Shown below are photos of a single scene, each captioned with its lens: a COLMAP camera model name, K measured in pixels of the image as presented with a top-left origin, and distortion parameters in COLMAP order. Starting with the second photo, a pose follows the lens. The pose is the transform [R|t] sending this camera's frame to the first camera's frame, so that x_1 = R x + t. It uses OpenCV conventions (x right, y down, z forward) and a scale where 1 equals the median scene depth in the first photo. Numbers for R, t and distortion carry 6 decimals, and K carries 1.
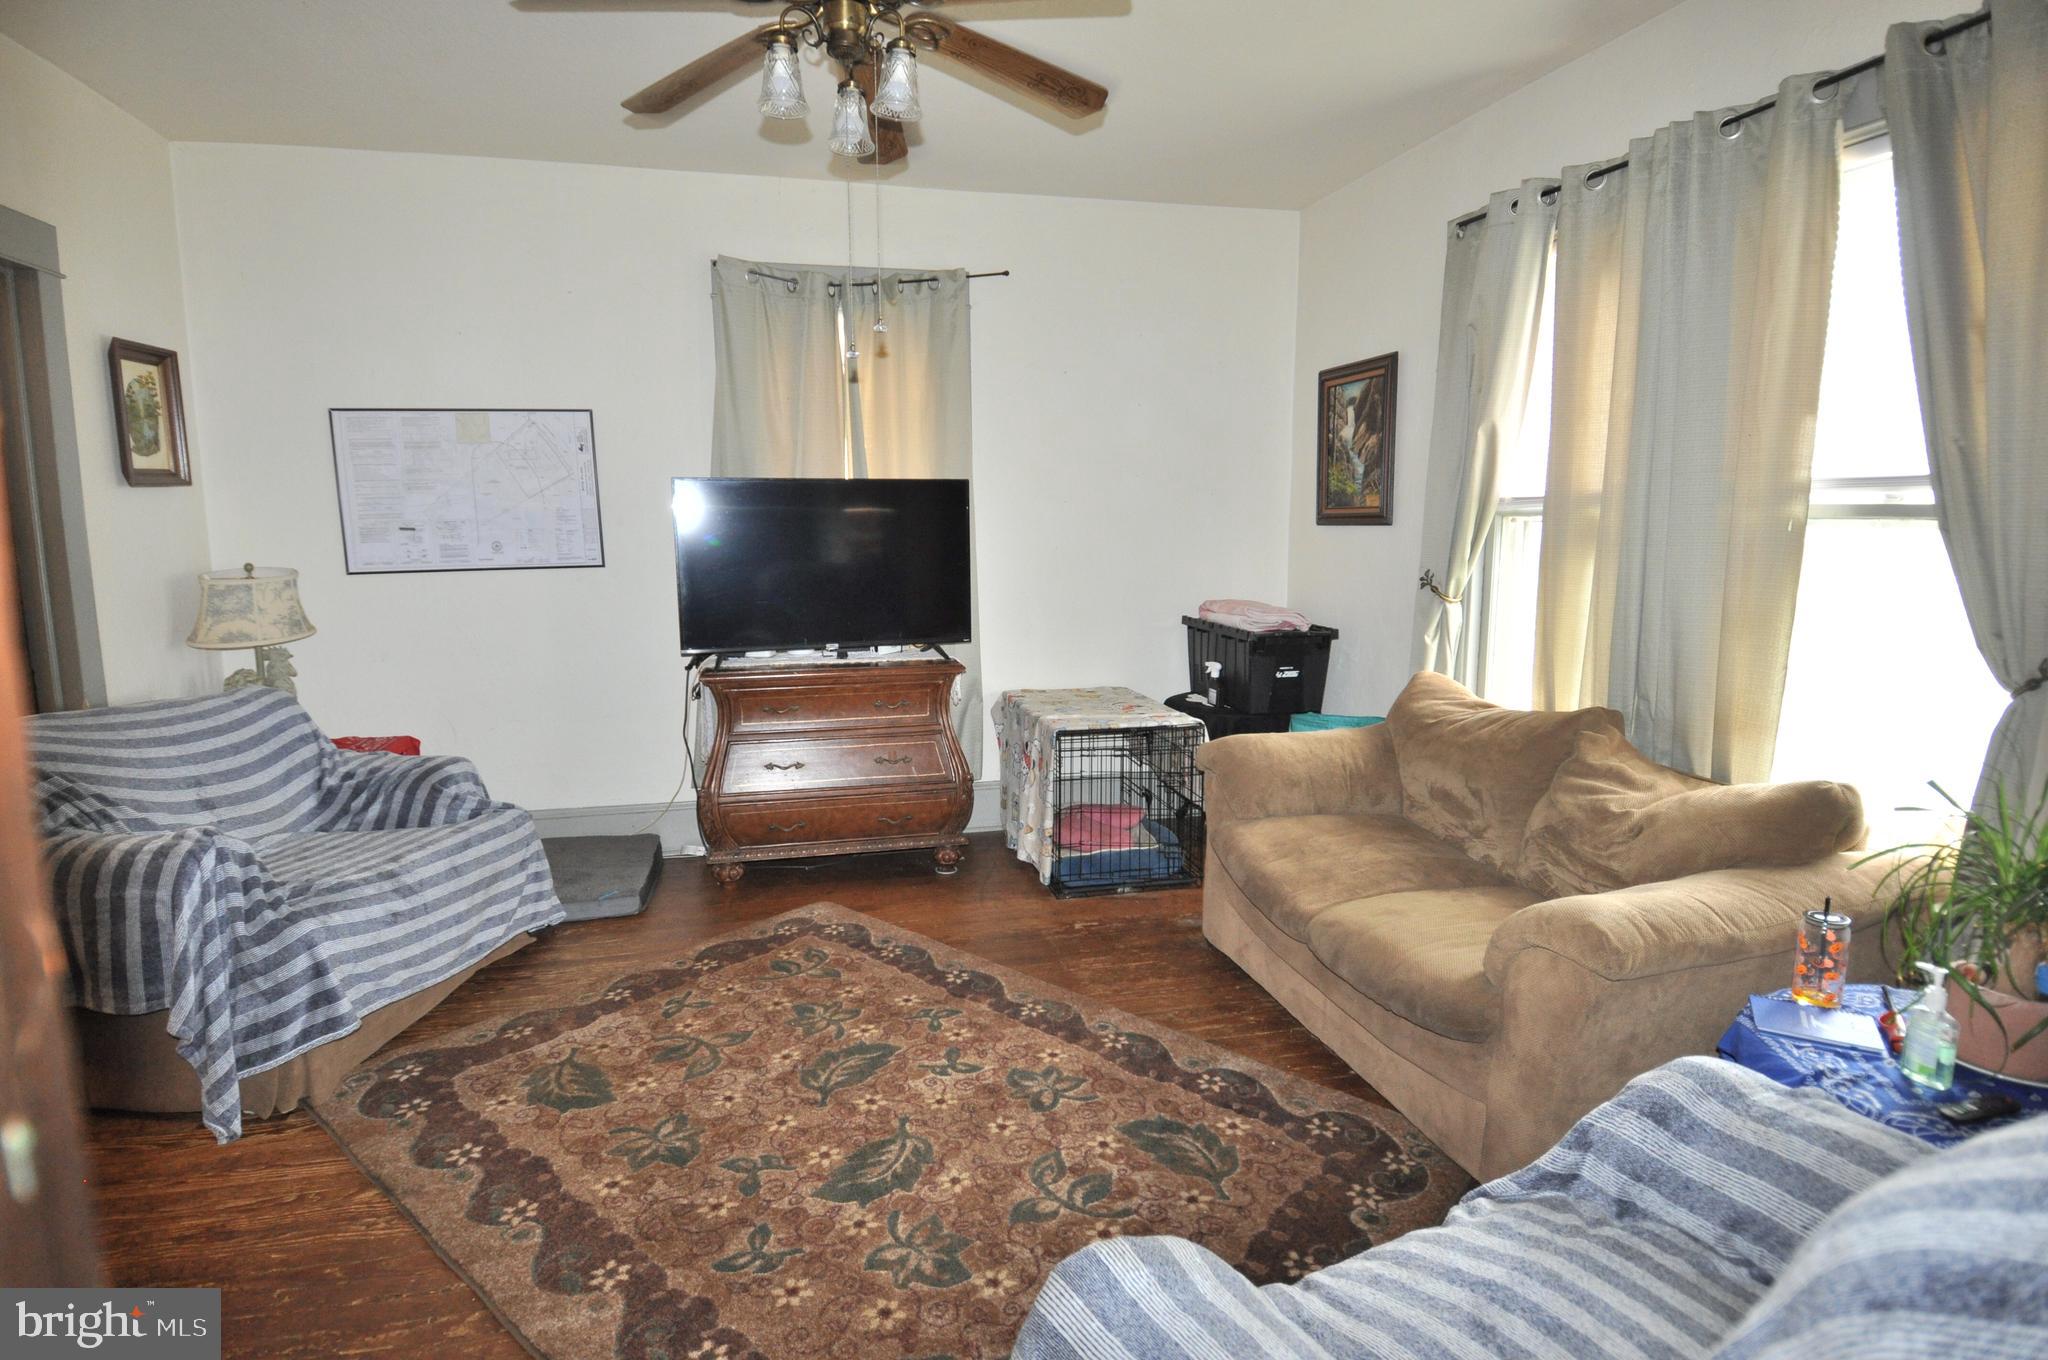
lens RADIAL K [[1082.2, 0, 1013.6], [0, 1082.2, 674.6], [0, 0, 1]] dist [0.009426, -0.002131]
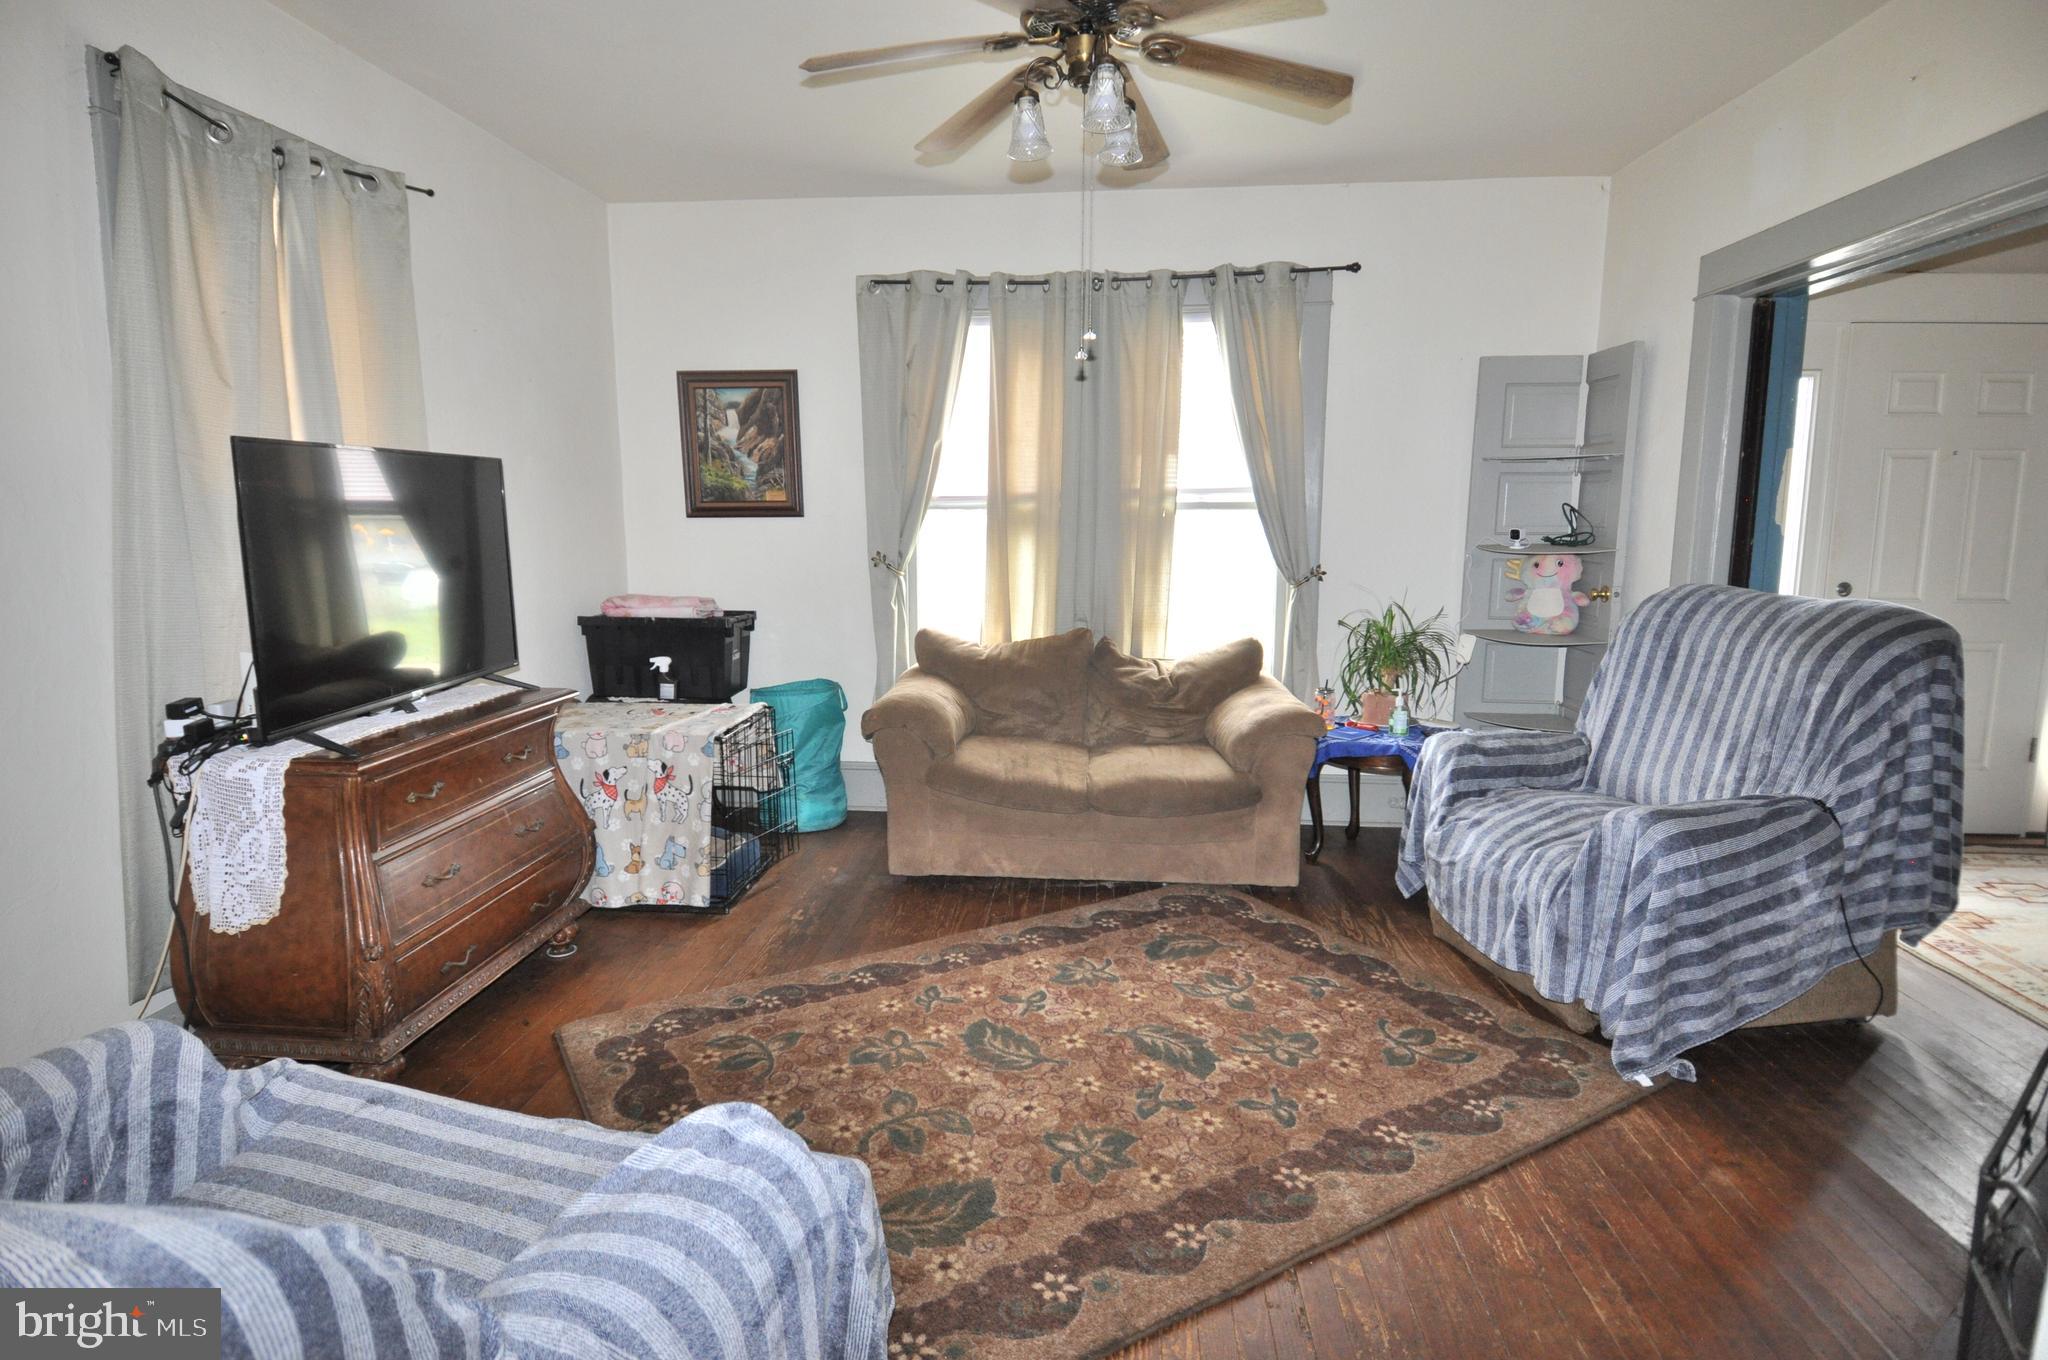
lens RADIAL K [[1082.2, 0, 1015.5], [0, 1082.2, 671.9], [0, 0, 1]] dist [0.009426, -0.002131]
pose [[0.294446, -0.137675, 0.945699, -0.803192], [0.141684, 0.984922, 0.099271, -0.062017], [-0.945107, 0.104760, 0.309513, 0.483700]]
